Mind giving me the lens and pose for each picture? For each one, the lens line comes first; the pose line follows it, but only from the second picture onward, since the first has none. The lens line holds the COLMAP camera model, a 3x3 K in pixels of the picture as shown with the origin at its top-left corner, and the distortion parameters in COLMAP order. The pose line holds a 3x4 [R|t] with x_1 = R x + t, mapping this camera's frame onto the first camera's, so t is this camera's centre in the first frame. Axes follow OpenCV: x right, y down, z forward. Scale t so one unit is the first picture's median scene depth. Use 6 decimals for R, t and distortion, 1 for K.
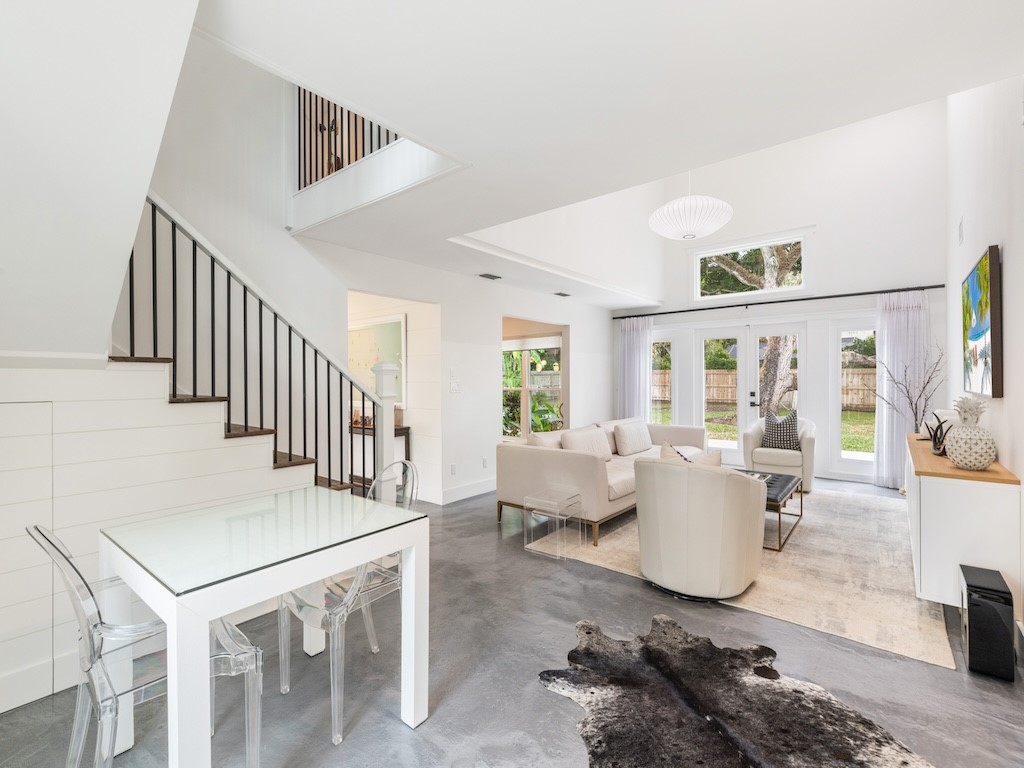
lens RADIAL K [[463.3, 0, 511.2], [0, 463.3, 379.4], [0, 0, 1]] dist [0.001776, 0.000511]
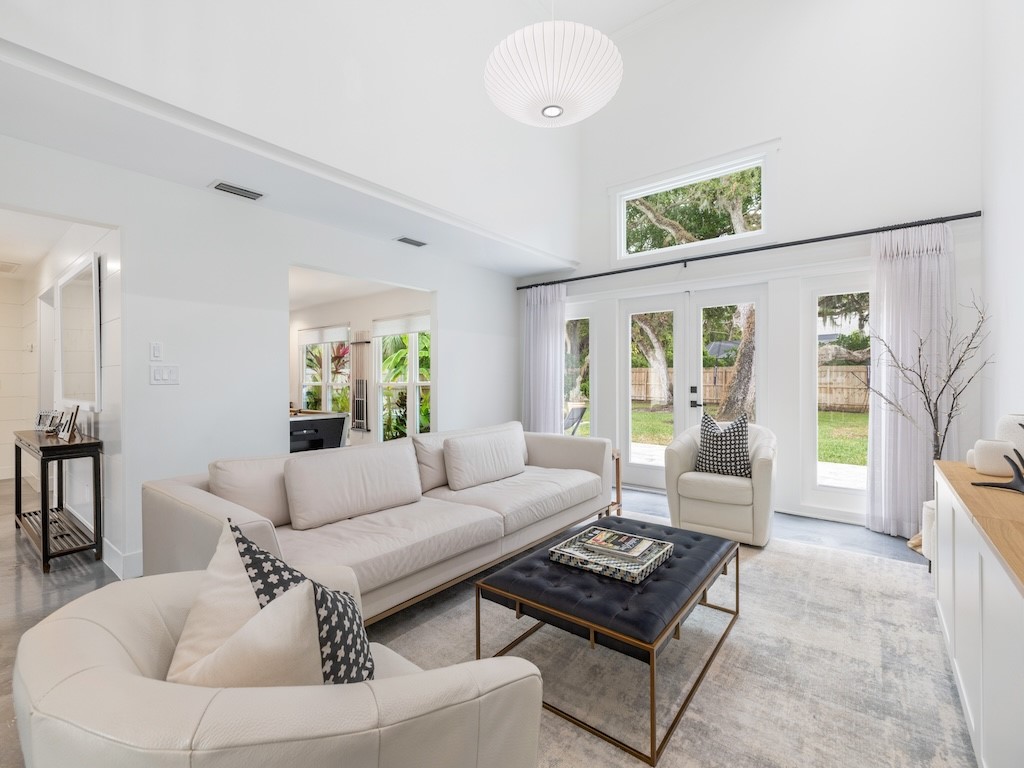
lens RADIAL K [[463.3, 0, 507.8], [0, 463.3, 380.0], [0, 0, 1]] dist [0.001776, 0.000511]
pose [[0.999850, 0.000849, 0.017305, 0.273453], [-0.000876, 0.999998, 0.001560, 0.019924], [-0.017303, -0.001575, 0.999849, 0.365665]]
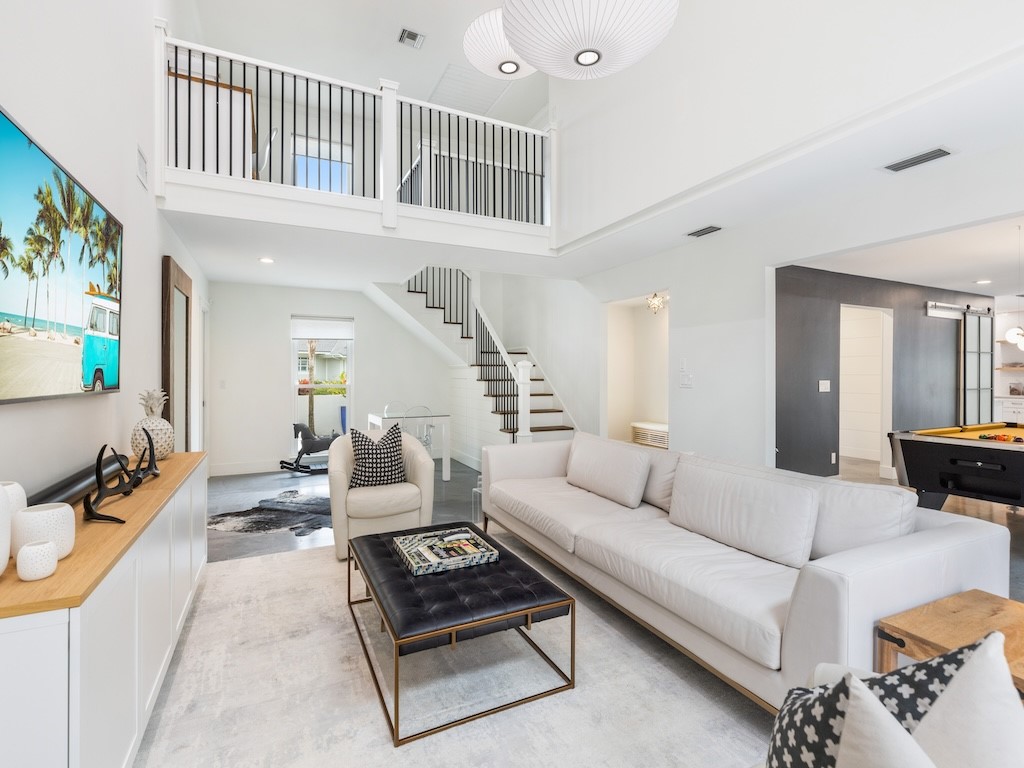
lens RADIAL K [[489.3, 0, 508.7], [0, 489.3, 380.6], [0, 0, 1]] dist [-0.015199, -0.000013]
pose [[-0.421965, 0.014479, -0.906496, 0.719992], [-0.001170, 0.999863, 0.016515, 0.002242], [0.906611, 0.008030, -0.421891, 0.957057]]
